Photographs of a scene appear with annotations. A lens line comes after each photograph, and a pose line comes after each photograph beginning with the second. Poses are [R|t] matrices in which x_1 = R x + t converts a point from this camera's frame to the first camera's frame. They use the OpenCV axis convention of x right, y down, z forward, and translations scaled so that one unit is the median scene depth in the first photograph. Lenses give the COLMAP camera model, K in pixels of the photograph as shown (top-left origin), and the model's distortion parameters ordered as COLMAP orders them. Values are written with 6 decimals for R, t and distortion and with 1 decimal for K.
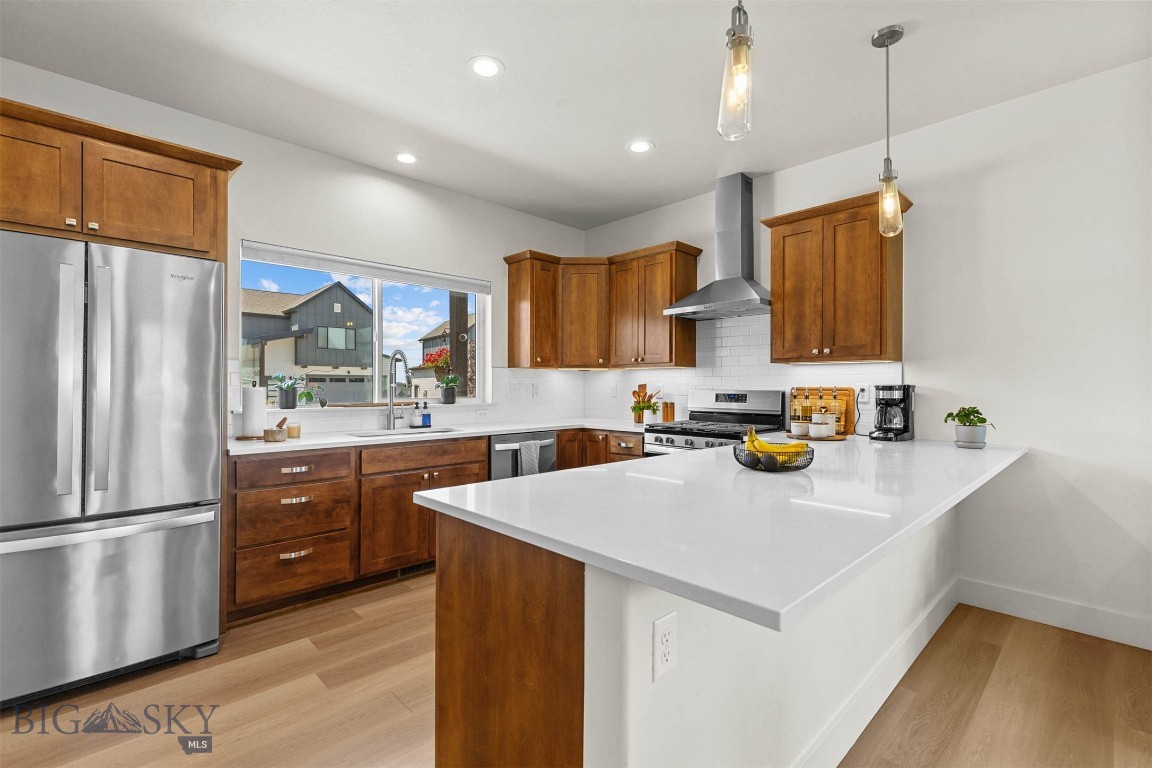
lens RADIAL K [[520.3, 0, 574.2], [0, 520.3, 386.6], [0, 0, 1]] dist [0.003655, -0.000551]
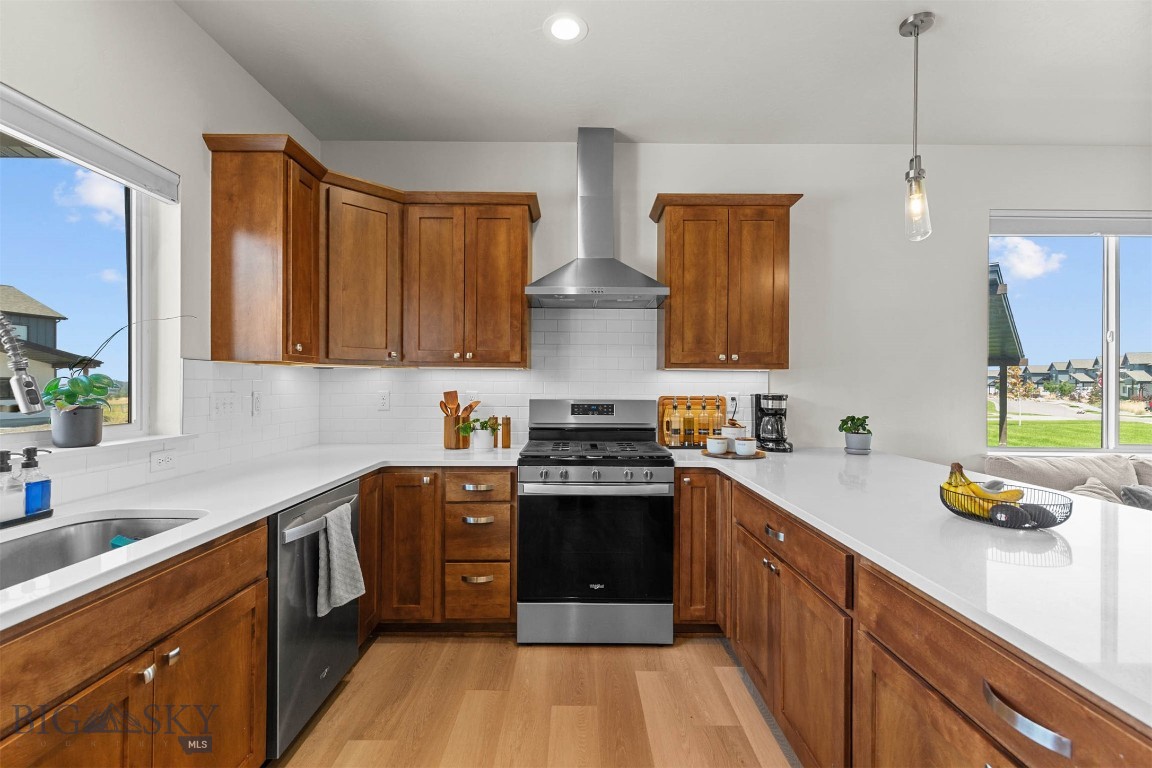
lens RADIAL K [[520.3, 0, 576.1], [0, 520.3, 383.6], [0, 0, 1]] dist [0.003655, -0.000551]
pose [[0.685175, 0.002904, 0.728372, -0.312665], [-0.004027, 0.999992, -0.000199, -0.018738], [-0.728367, -0.002797, 0.685181, 0.508683]]
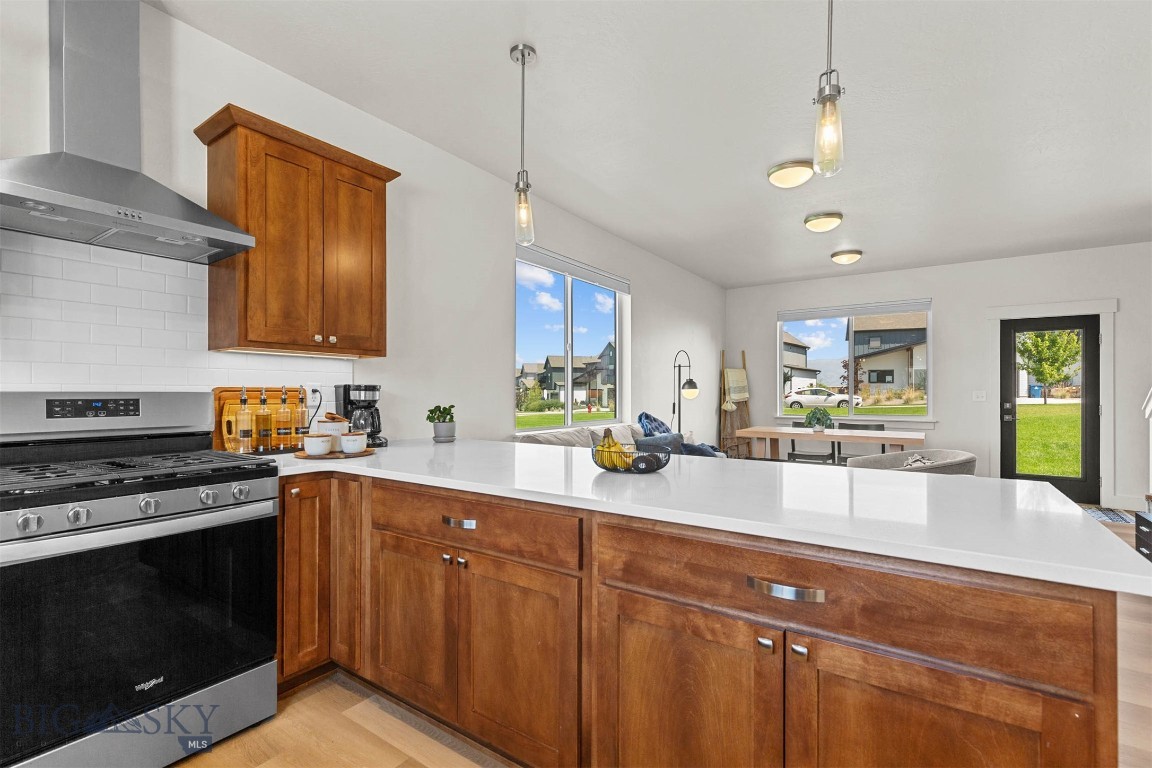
lens RADIAL K [[520.3, 0, 578.3], [0, 520.3, 391.6], [0, 0, 1]] dist [0.003655, -0.000551]
pose [[-0.211087, 0.000831, 0.977467, -0.290514], [0.000732, 0.999999, -0.000692, 0.007677], [-0.977467, 0.000570, -0.211087, 0.706647]]
